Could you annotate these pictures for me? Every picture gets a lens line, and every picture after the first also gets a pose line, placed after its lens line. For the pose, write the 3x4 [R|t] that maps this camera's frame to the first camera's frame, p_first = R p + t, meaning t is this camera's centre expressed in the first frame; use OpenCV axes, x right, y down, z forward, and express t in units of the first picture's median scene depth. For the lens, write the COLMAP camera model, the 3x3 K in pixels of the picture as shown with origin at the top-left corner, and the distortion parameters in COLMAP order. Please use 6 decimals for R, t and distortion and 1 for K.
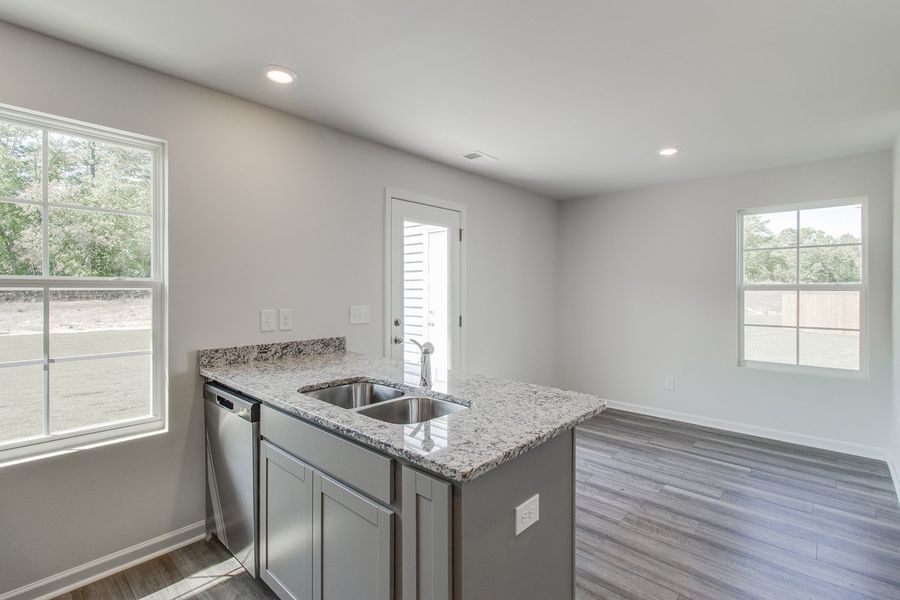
lens RADIAL K [[414.4, 0, 453.0], [0, 414.4, 292.1], [0, 0, 1]] dist [0.008327, -0.000051]
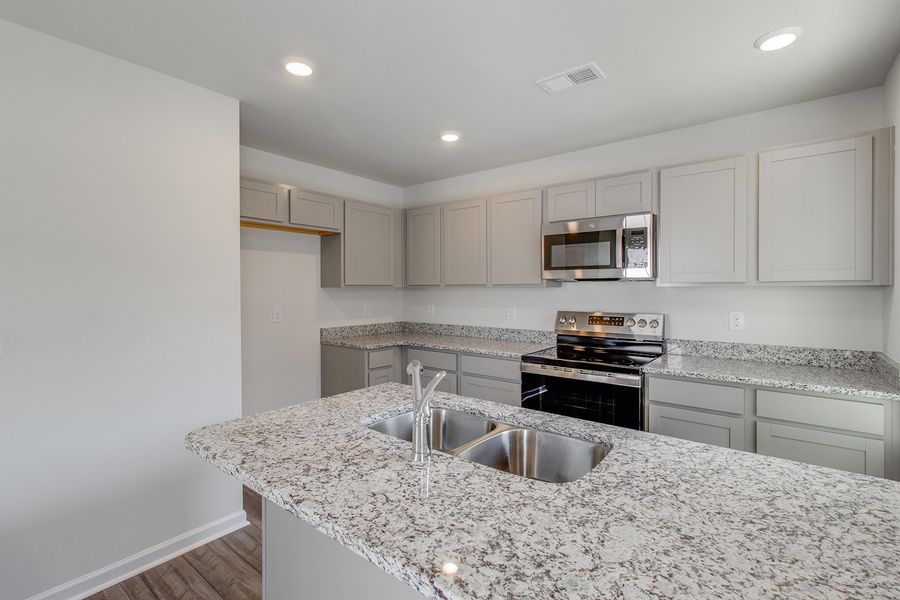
lens RADIAL K [[420.7, 0, 455.4], [0, 420.7, 289.6], [0, 0, 1]] dist [0.003876, -0.000094]
pose [[-0.996299, 0.002353, -0.085919, -0.031829], [0.001982, 0.999988, 0.004404, -0.007398], [0.085929, 0.004217, -0.996292, 0.863673]]
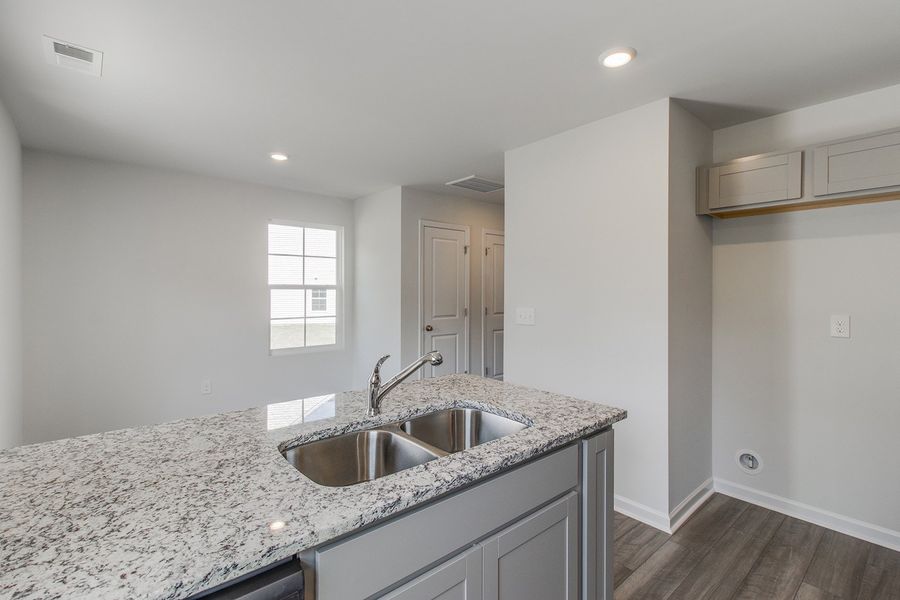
lens RADIAL K [[420.7, 0, 455.4], [0, 420.7, 289.6], [0, 0, 1]] dist [0.003876, -0.000094]
pose [[0.113591, -0.000643, 0.993527, -0.453668], [-0.001268, 0.999999, 0.000793, -0.005113], [-0.993527, -0.001350, 0.113591, 0.411261]]
